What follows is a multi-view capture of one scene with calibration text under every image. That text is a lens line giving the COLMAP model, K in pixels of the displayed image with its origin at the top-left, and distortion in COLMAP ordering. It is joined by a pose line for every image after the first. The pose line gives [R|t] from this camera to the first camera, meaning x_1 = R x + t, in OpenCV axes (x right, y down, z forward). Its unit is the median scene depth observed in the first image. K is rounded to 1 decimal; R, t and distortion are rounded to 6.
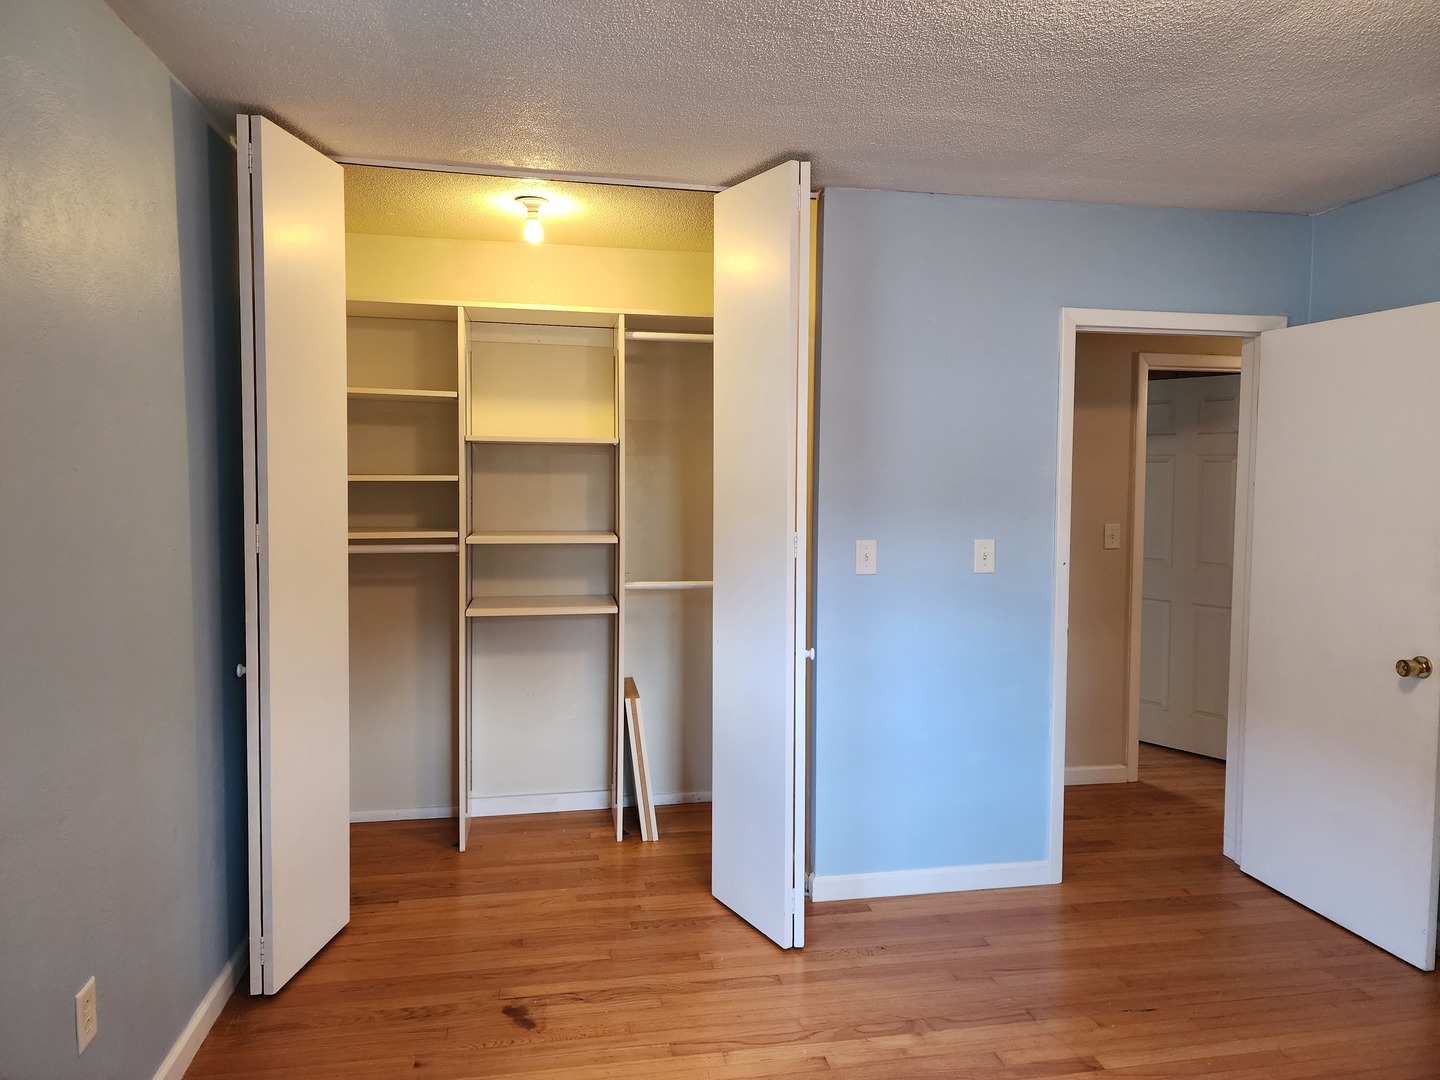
lens RADIAL K [[945.1, 0, 720.1], [0, 945.1, 526.0], [0, 0, 1]] dist [0.019206, -0.013568]
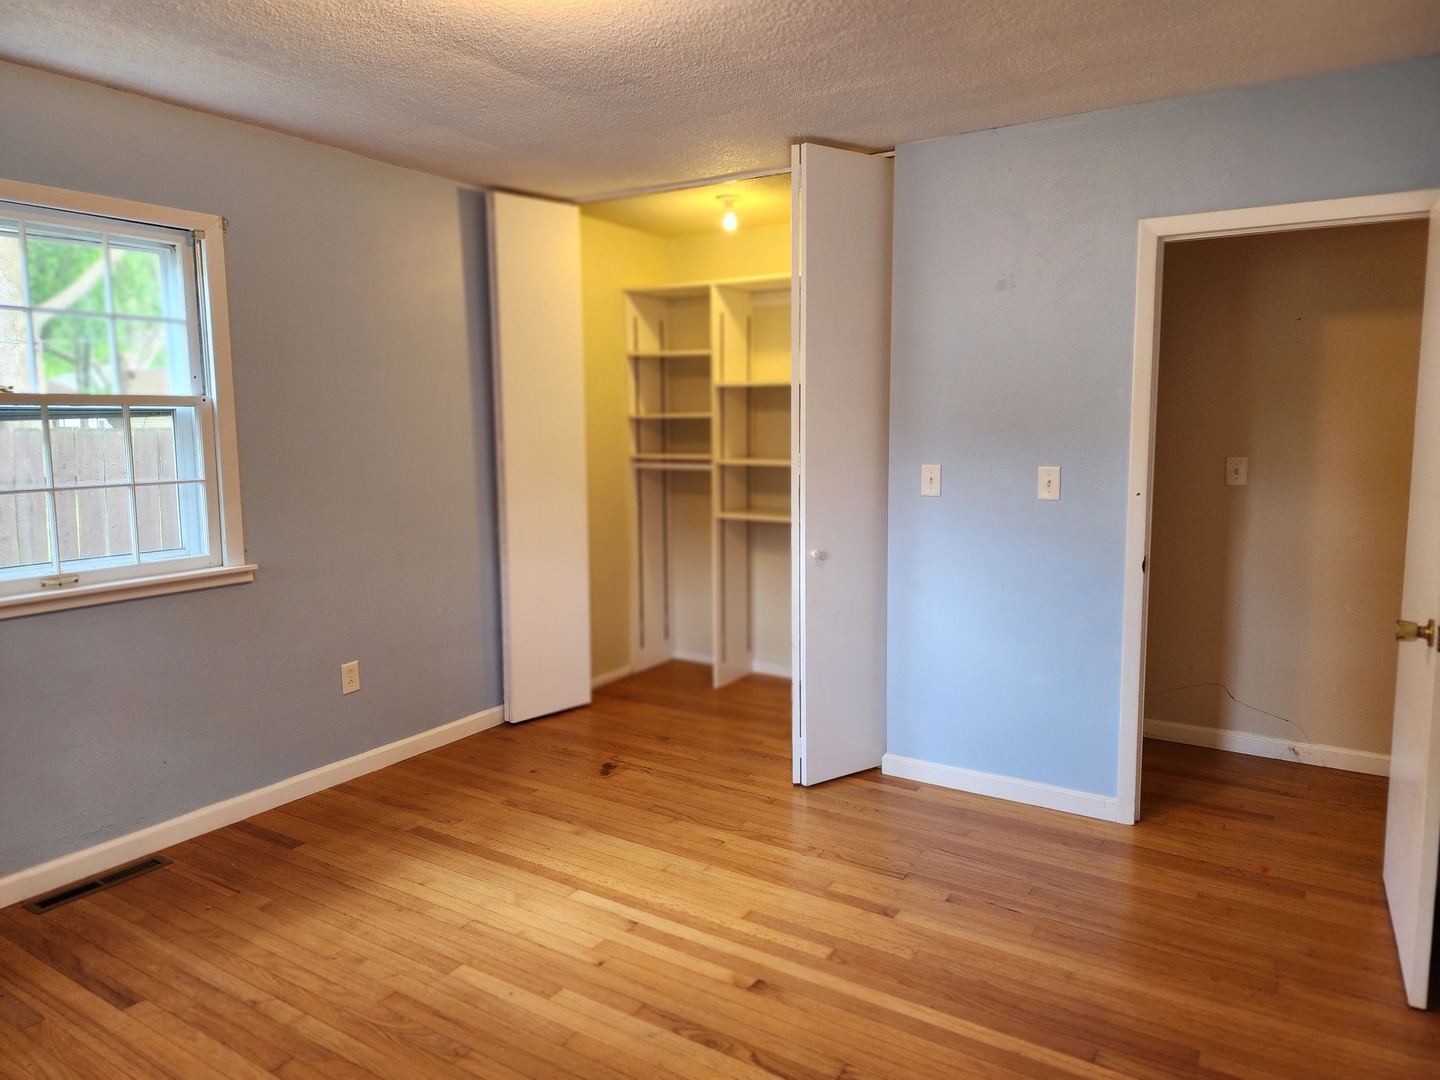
lens RADIAL K [[945.1, 0, 728.8], [0, 945.1, 534.0], [0, 0, 1]] dist [0.019206, -0.013568]
pose [[0.733481, 0.068488, -0.676251, 0.734016], [-0.016992, 0.996447, 0.082487, 0.008428], [0.679498, -0.049012, 0.732039, 0.027924]]
